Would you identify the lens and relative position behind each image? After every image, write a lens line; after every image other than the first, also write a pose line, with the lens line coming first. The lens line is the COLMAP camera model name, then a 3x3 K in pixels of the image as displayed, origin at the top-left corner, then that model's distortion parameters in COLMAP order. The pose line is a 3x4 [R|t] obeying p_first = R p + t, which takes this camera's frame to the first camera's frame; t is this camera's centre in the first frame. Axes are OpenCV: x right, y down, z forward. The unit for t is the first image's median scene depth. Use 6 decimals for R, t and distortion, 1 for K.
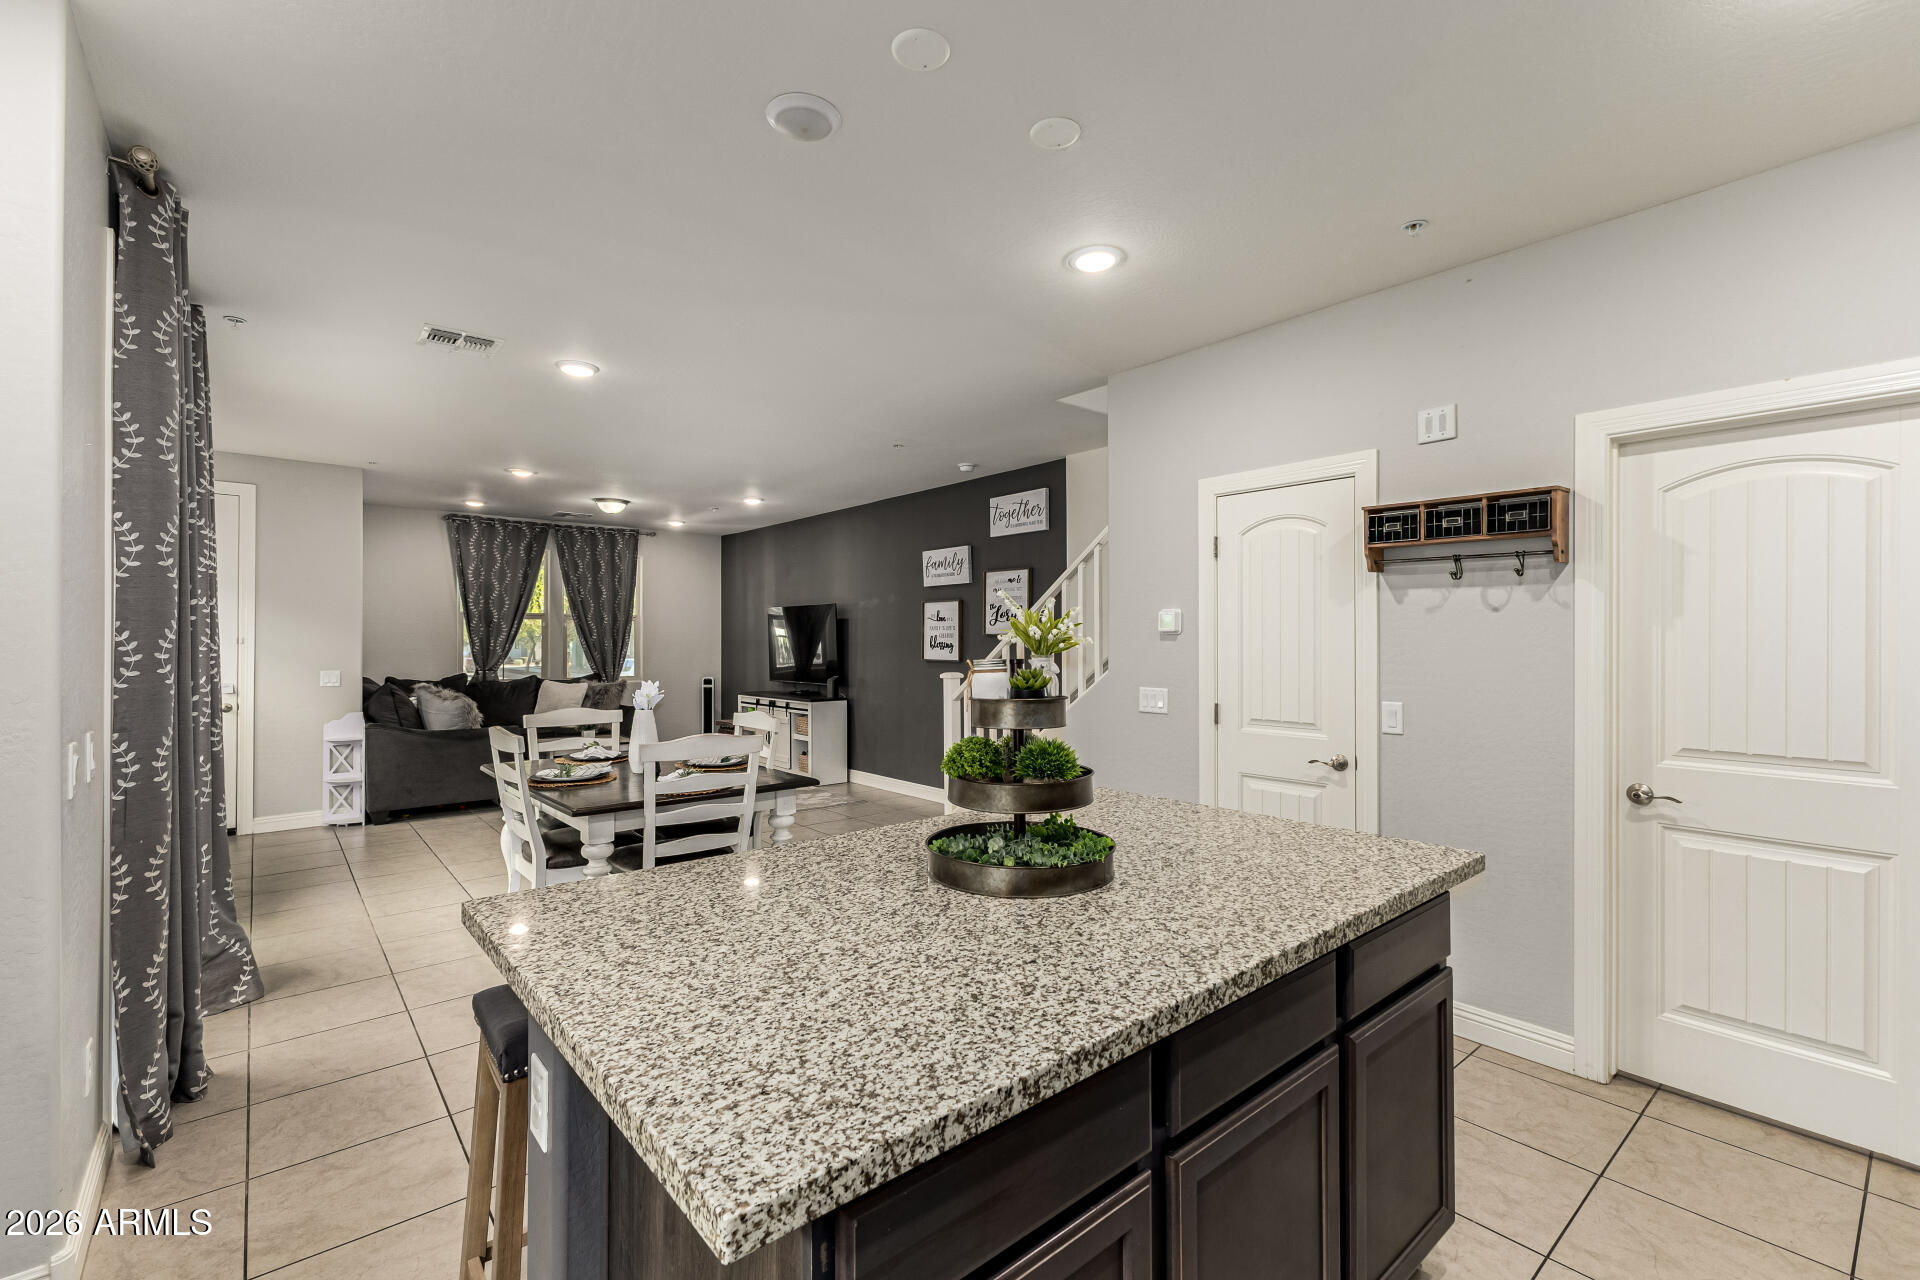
lens RADIAL K [[835.7, 0, 939.8], [0, 835.7, 636.6], [0, 0, 1]] dist [0.010735, -0.002055]
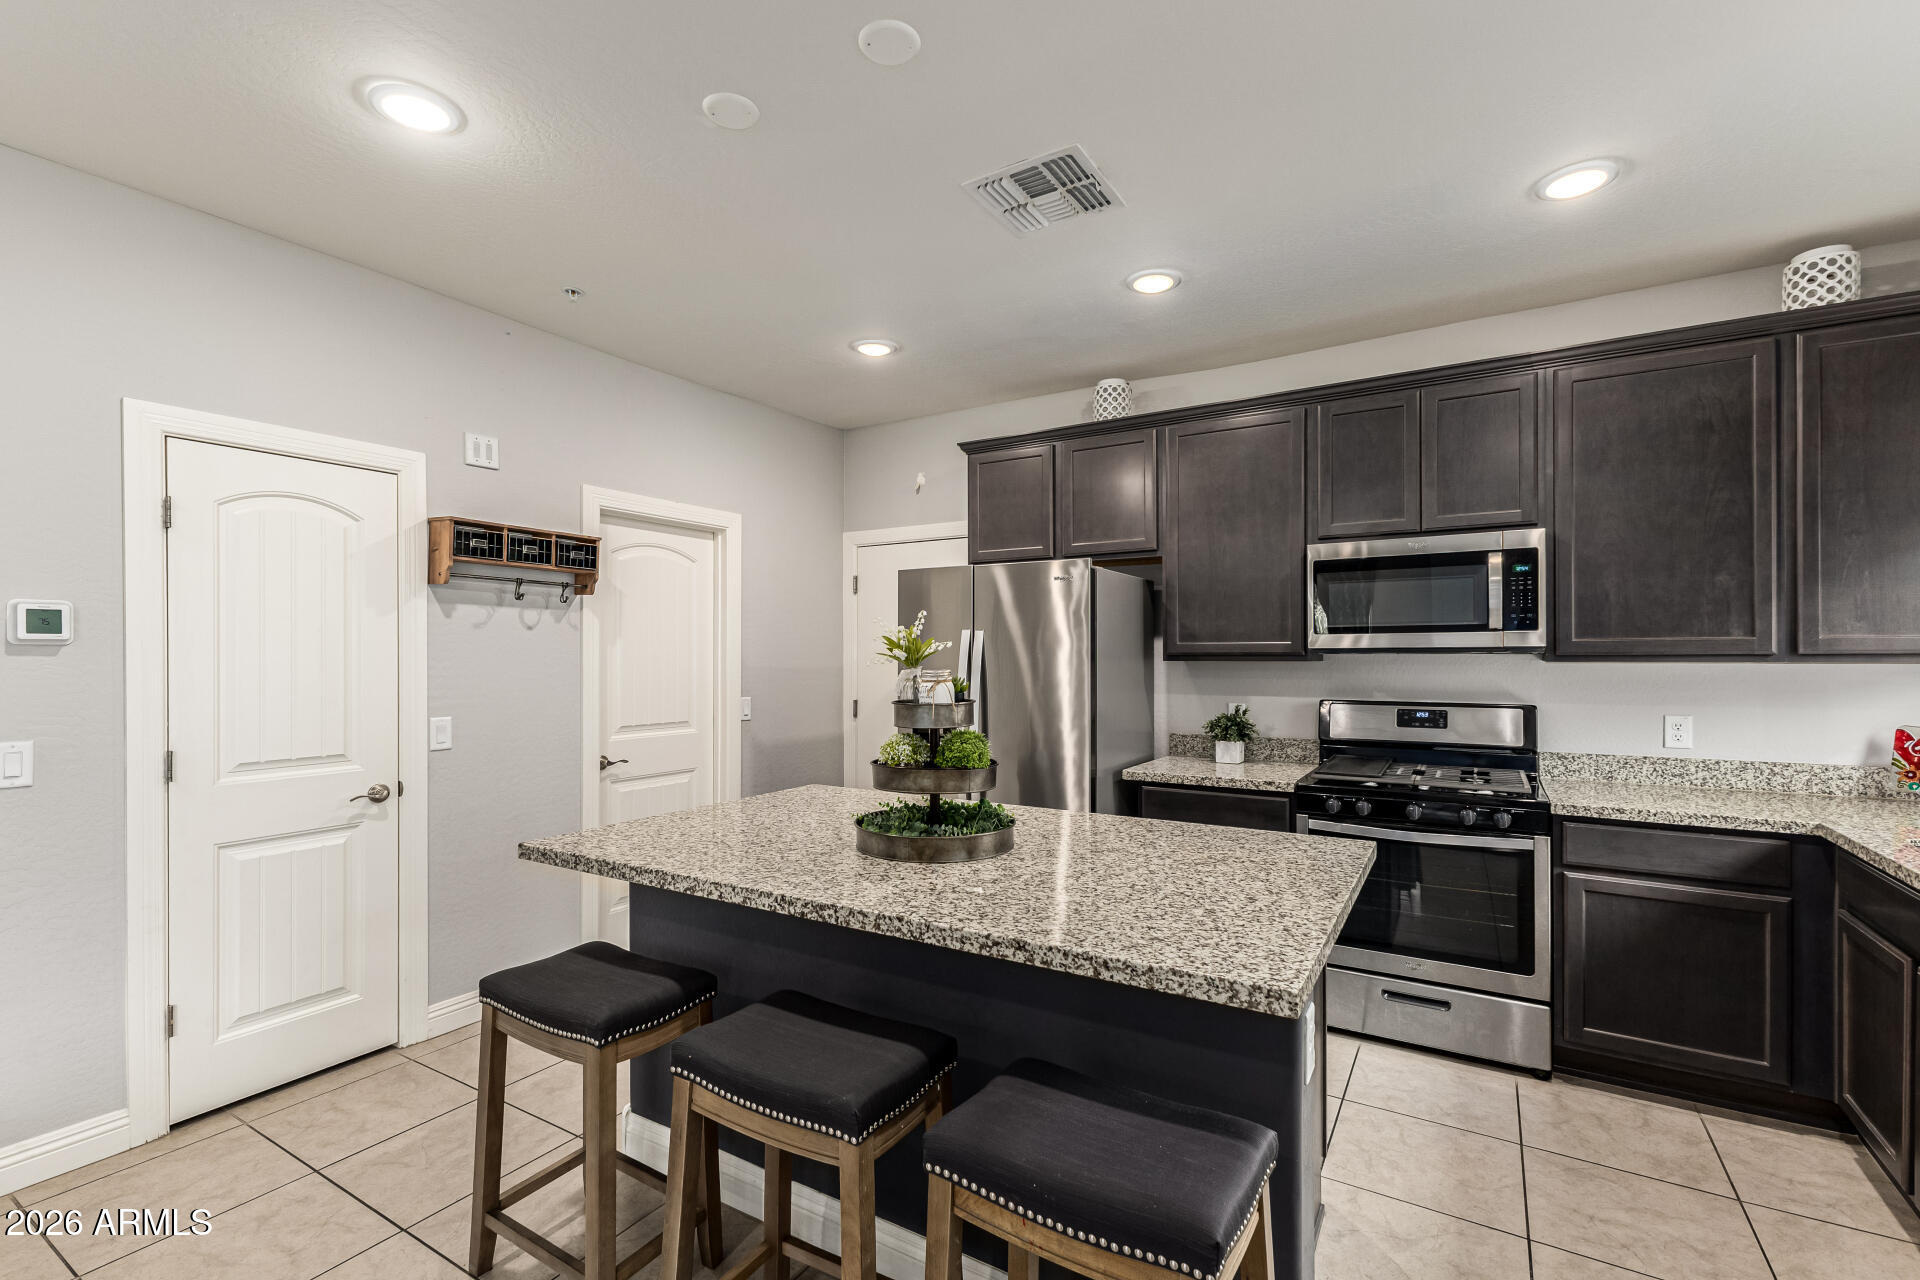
lens RADIAL K [[835.7, 0, 947.9], [0, 835.7, 645.5], [0, 0, 1]] dist [0.010735, -0.002055]
pose [[-0.308251, 0.007727, 0.951274, -0.625755], [-0.001796, 0.999961, -0.008705, 0.001242], [-0.951303, -0.004392, -0.308225, 0.799287]]
